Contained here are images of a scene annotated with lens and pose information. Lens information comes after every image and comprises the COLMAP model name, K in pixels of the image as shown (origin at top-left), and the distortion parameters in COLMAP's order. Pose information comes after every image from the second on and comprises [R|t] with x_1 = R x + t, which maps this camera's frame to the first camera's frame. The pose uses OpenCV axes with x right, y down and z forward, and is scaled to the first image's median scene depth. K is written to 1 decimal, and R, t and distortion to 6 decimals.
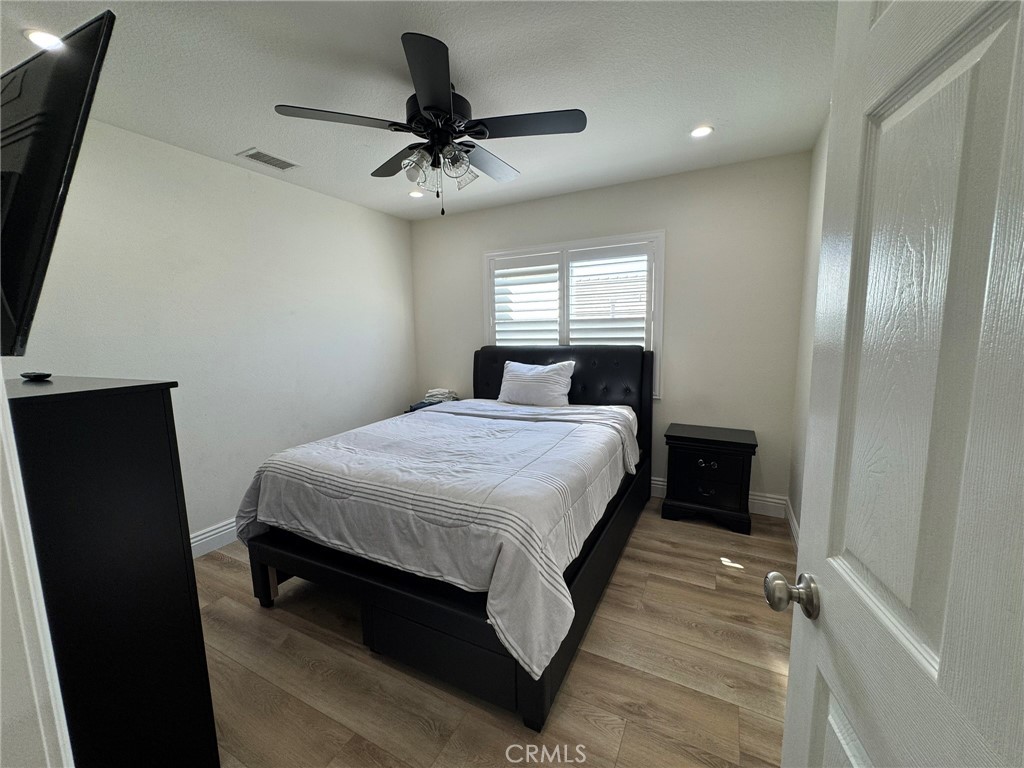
lens RADIAL K [[410.0, 0, 511.2], [0, 410.0, 388.6], [0, 0, 1]] dist [0.000004, -0.000509]
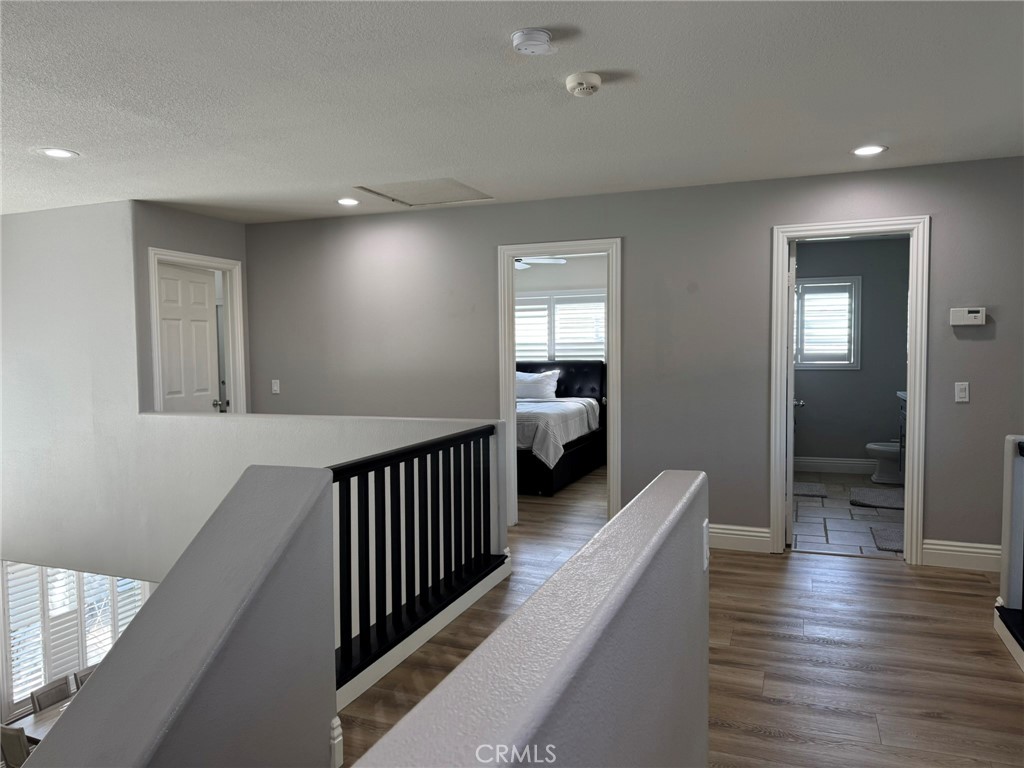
lens RADIAL K [[722.0, 0, 512.0], [0, 722.0, 387.4], [0, 0, 1]] dist [-0.003347, -0.000306]
pose [[0.994481, 0.002654, 0.104879, -0.291995], [0.006374, 0.996305, -0.085651, 0.218273], [-0.104719, 0.085846, 0.990790, -1.584715]]
